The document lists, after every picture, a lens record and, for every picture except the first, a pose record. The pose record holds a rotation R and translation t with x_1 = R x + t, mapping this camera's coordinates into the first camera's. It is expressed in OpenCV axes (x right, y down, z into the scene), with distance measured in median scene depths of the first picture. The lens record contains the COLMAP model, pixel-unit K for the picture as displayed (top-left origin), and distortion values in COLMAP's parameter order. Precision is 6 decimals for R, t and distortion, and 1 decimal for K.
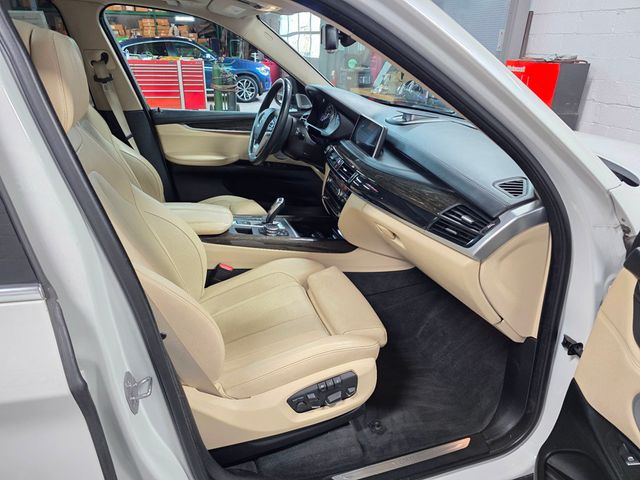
lens RADIAL K [[432.0, 0, 319.0], [0, 432.0, 237.2], [0, 0, 1]] dist [0.036815, -0.036310]
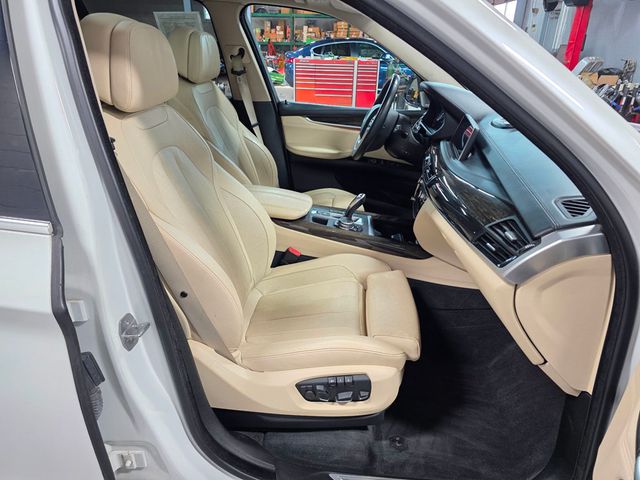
lens RADIAL K [[432.0, 0, 315.8], [0, 432.0, 242.5], [0, 0, 1]] dist [0.036815, -0.036310]
pose [[0.924949, 0.158304, -0.345556, 0.215367], [-0.155466, 0.987181, 0.036106, 0.000449], [0.346842, 0.020326, 0.937703, 0.040802]]
